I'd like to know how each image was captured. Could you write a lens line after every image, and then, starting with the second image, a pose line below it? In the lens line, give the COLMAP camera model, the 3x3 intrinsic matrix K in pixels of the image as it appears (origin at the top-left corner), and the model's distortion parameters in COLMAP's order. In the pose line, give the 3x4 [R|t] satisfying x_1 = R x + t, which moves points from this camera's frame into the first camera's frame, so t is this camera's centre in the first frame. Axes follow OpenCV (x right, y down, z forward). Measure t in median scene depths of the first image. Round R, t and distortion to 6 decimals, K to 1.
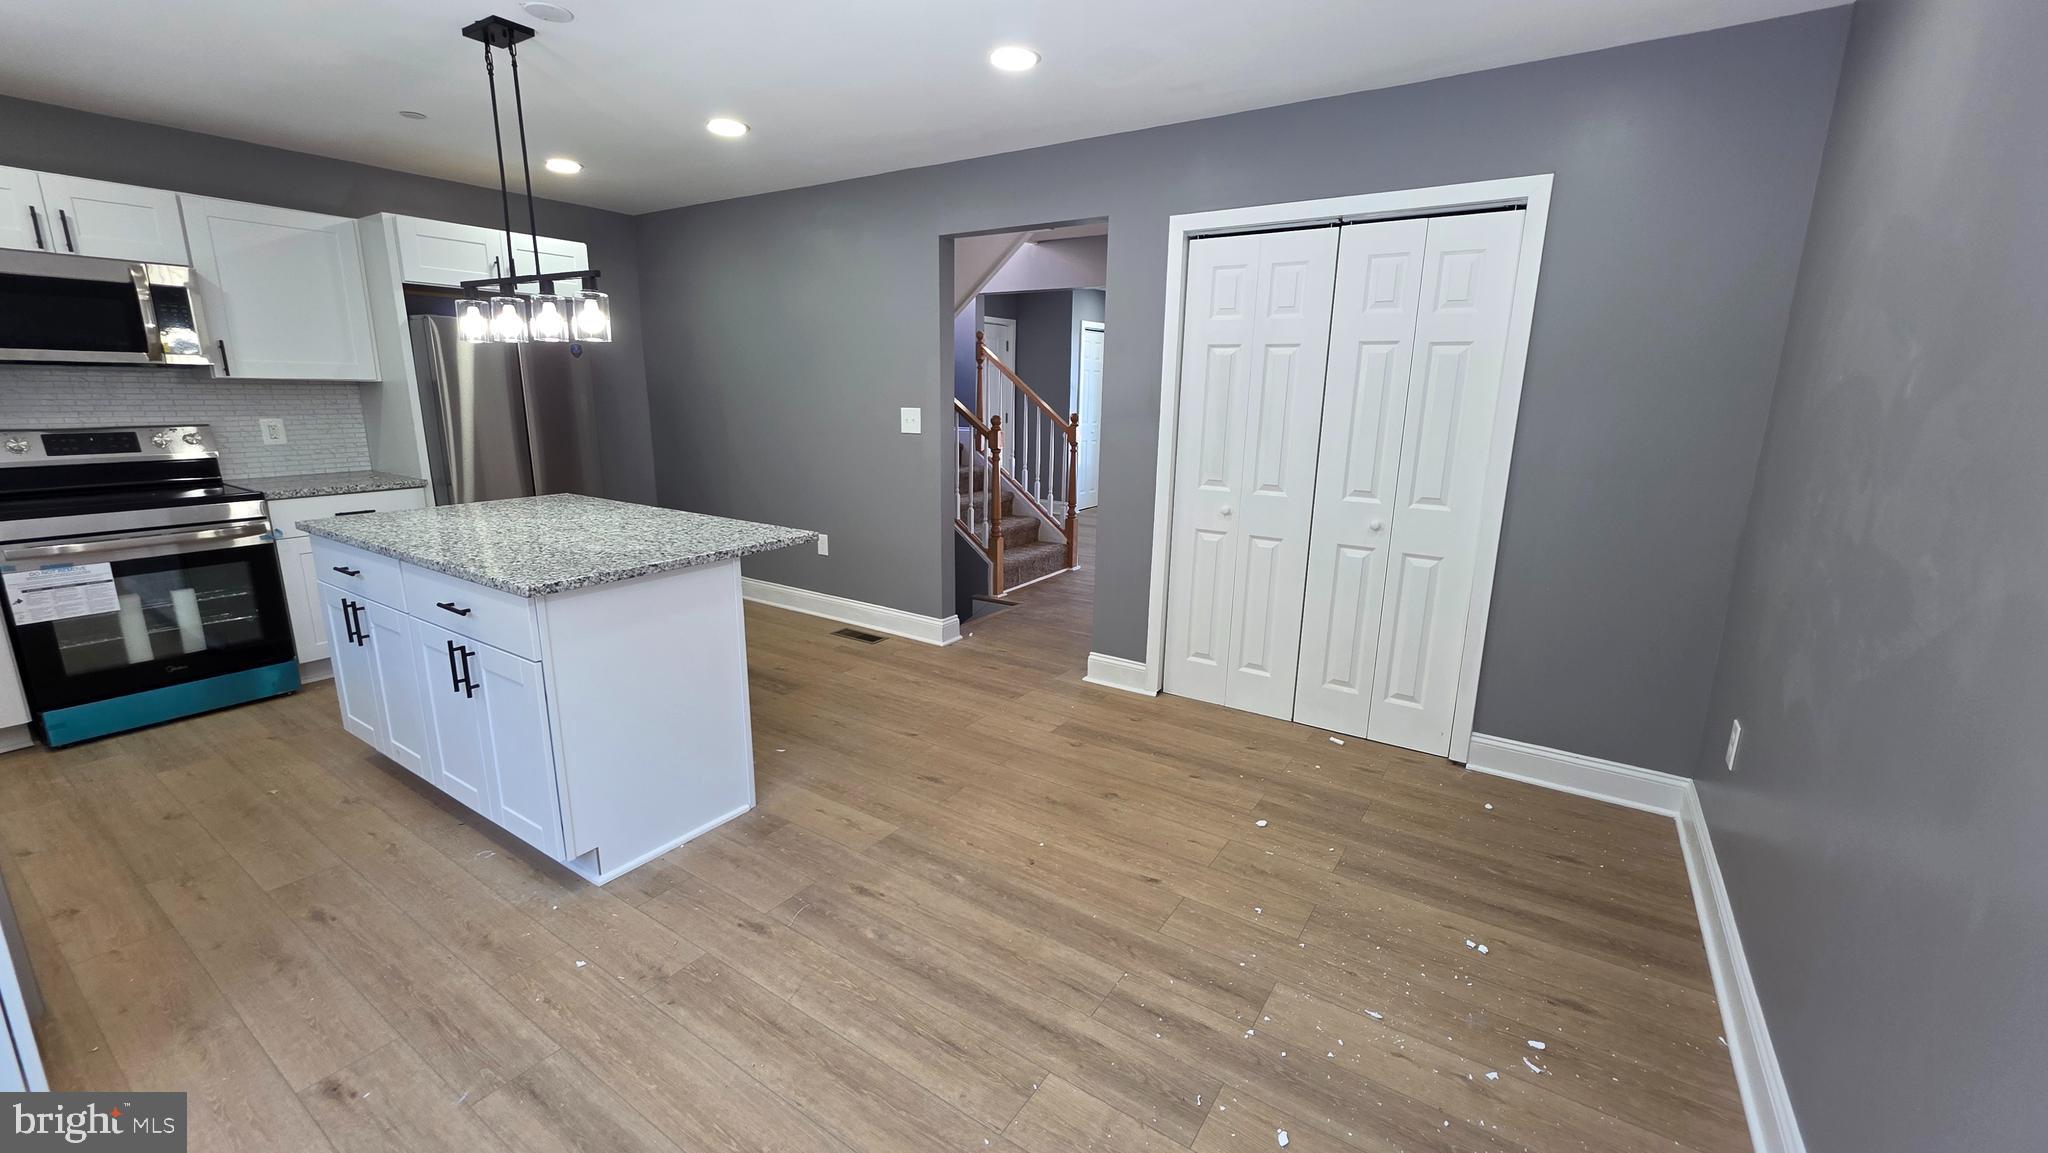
lens RADIAL K [[820.3, 0, 1019.7], [0, 820.3, 575.3], [0, 0, 1]] dist [0.000472, -0.000379]
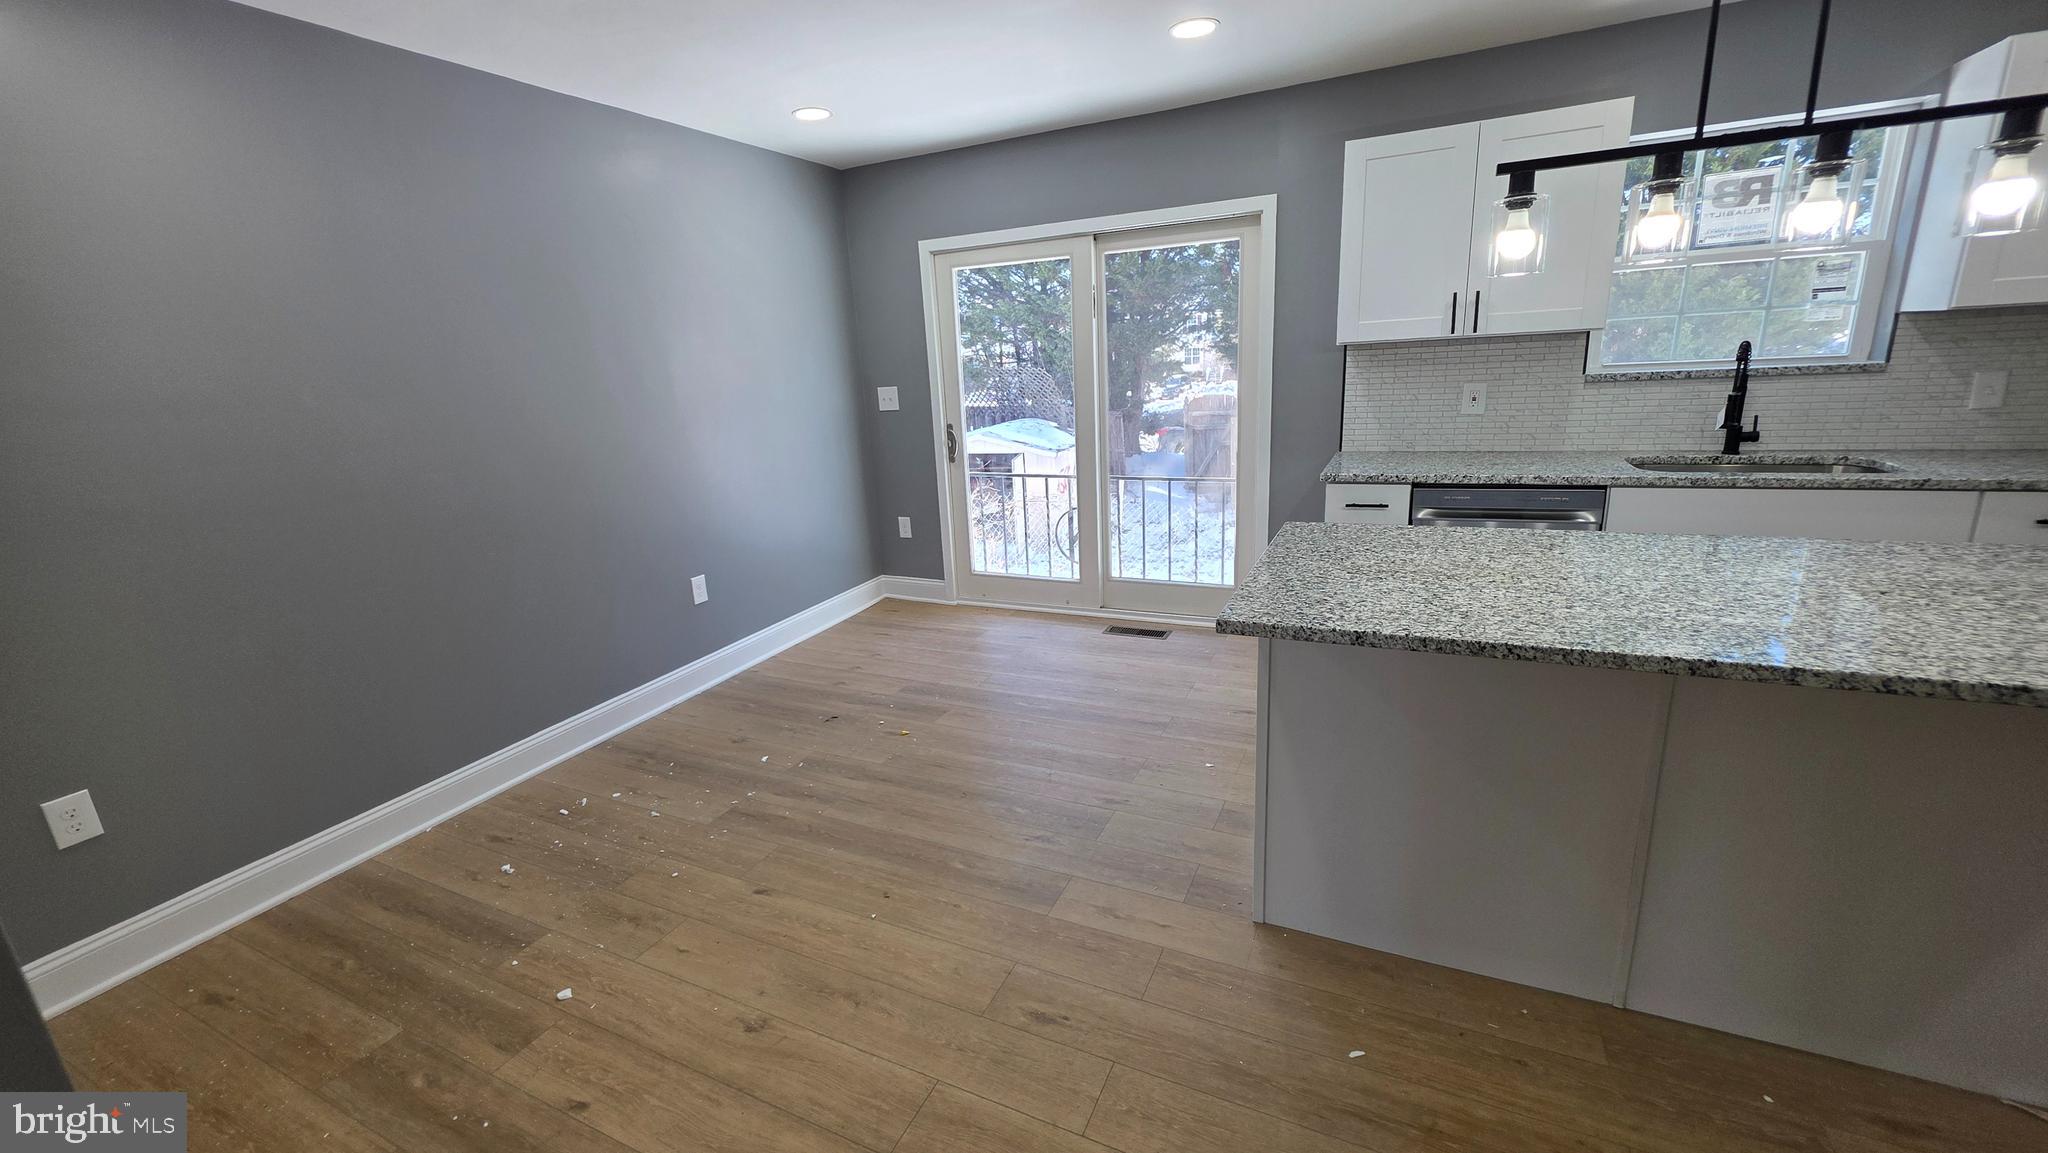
lens RADIAL K [[820.3, 0, 1011.9], [0, 820.3, 573.5], [0, 0, 1]] dist [0.000472, -0.000379]
pose [[-0.990209, 0.076292, -0.116896, -0.034133], [0.013220, 0.884920, 0.465556, -0.298997], [0.138962, 0.459453, -0.877264, 1.256953]]
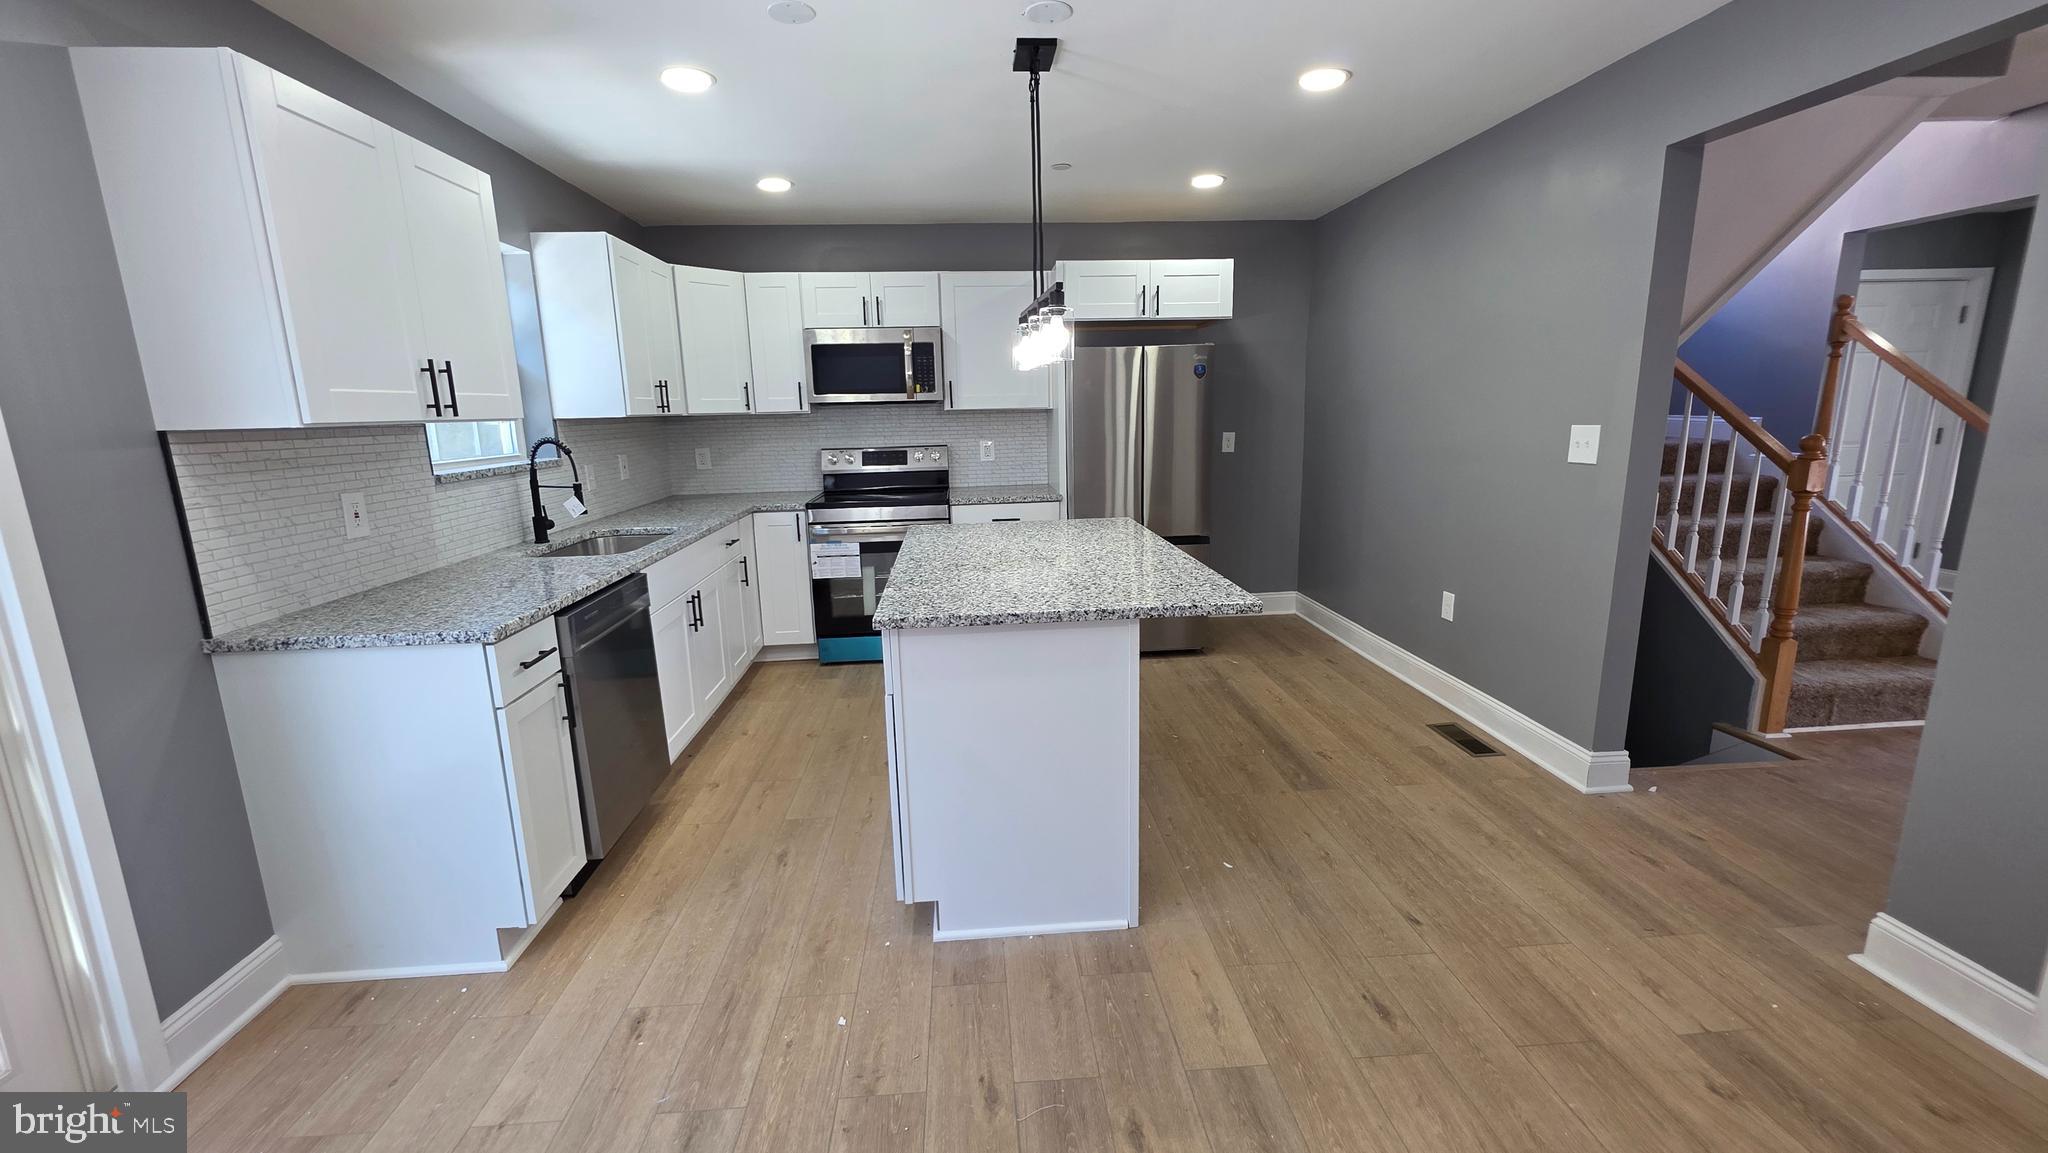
lens RADIAL K [[820.3, 0, 1012.2], [0, 820.3, 573.6], [0, 0, 1]] dist [0.000472, -0.000379]
pose [[0.606300, 0.129061, -0.784693, 0.158858], [-0.145905, 0.988046, 0.049772, -0.068664], [0.781736, 0.084314, 0.617883, 0.323227]]
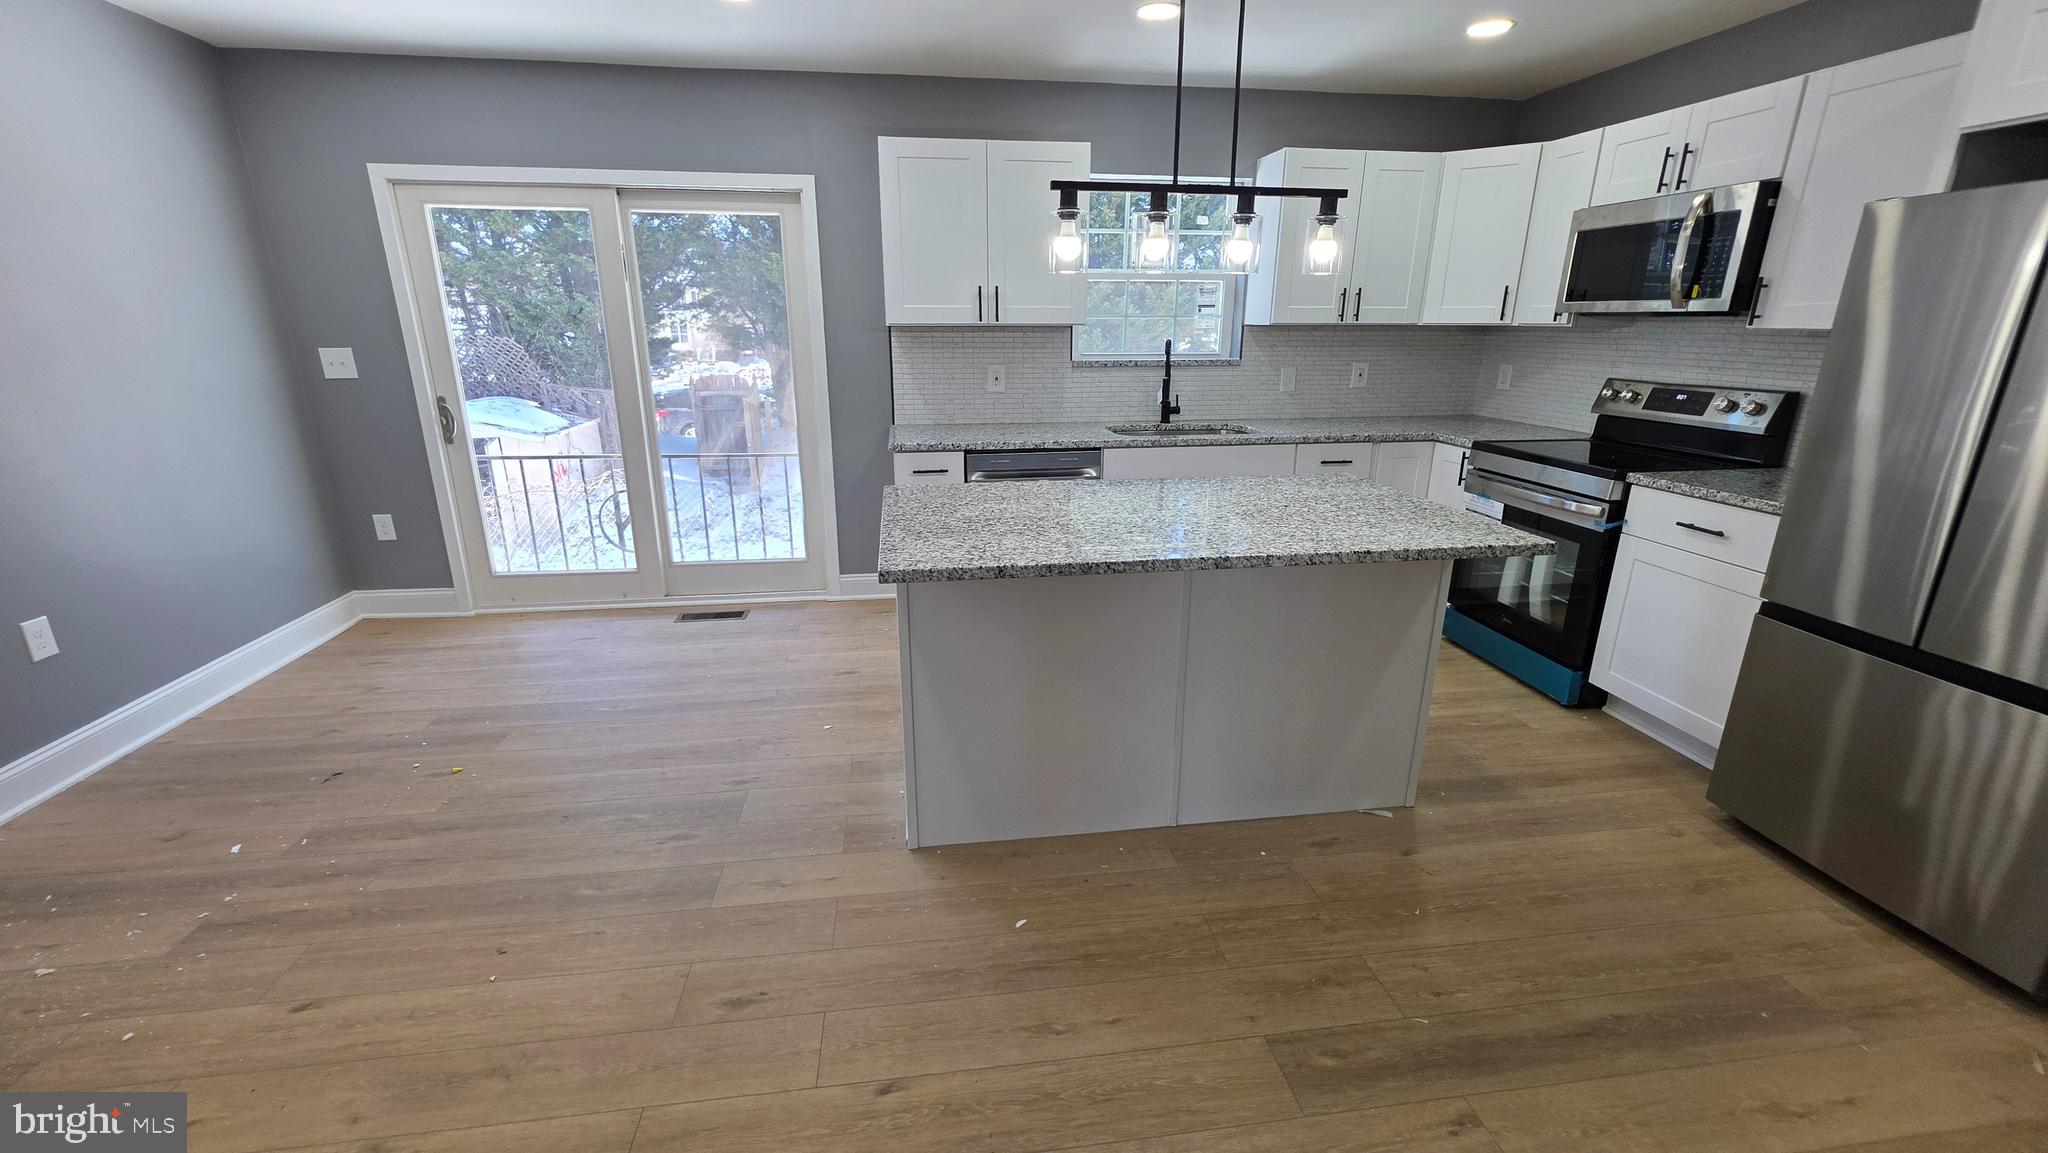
lens RADIAL K [[820.3, 0, 1017.0], [0, 820.3, 572.1], [0, 0, 1]] dist [0.000472, -0.000379]
pose [[-0.749799, 0.178878, -0.637028, 0.059123], [-0.160545, 0.884810, 0.437421, -0.288520], [0.641893, 0.430250, -0.634711, 1.247759]]
